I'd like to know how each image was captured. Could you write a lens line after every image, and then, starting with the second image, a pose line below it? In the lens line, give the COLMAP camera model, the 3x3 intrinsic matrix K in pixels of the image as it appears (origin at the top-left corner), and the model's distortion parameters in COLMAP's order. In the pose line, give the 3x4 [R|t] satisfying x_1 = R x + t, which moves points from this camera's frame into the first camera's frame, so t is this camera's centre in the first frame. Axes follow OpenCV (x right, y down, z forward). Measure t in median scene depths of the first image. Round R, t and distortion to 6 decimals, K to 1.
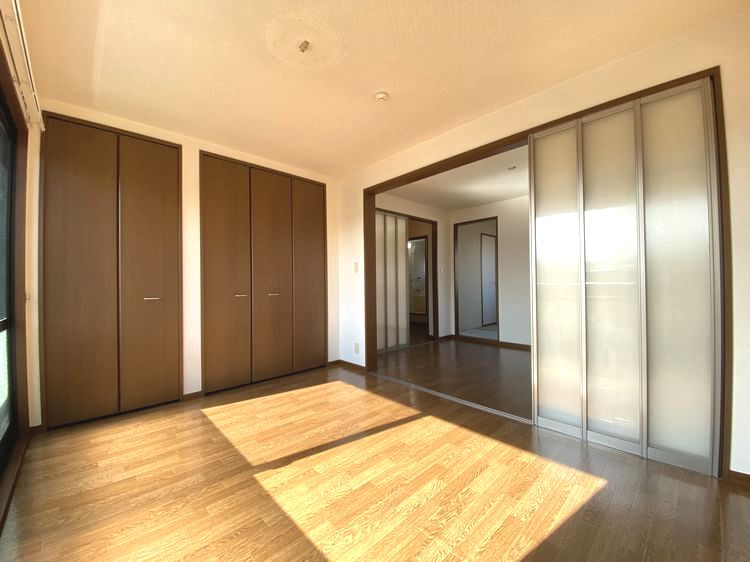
lens RADIAL K [[303.8, 0, 373.9], [0, 303.8, 281.3], [0, 0, 1]] dist [0.025038, -0.017325]
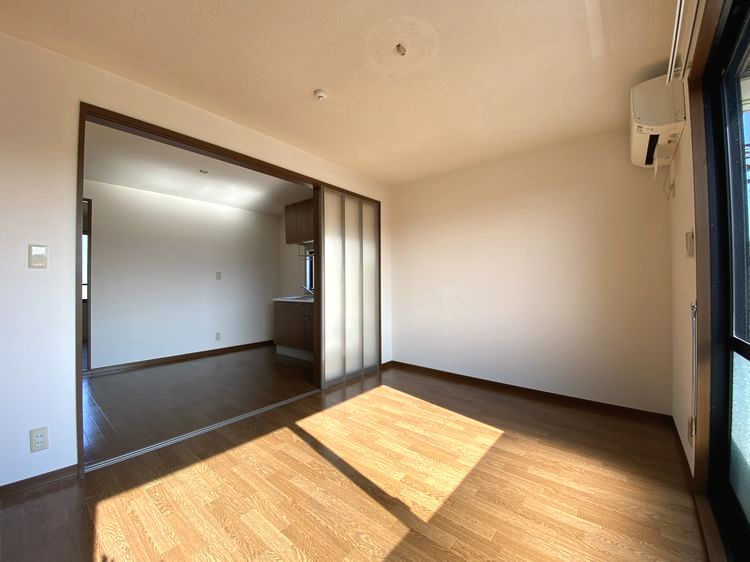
lens RADIAL K [[303.8, 0, 373.9], [0, 303.8, 281.3], [0, 0, 1]] dist [0.025038, -0.017325]
pose [[-0.120315, 0.026064, 0.992394, -1.169781], [0.000368, 0.999656, -0.026210, 0.004652], [-0.992736, -0.002788, -0.120283, 1.197817]]
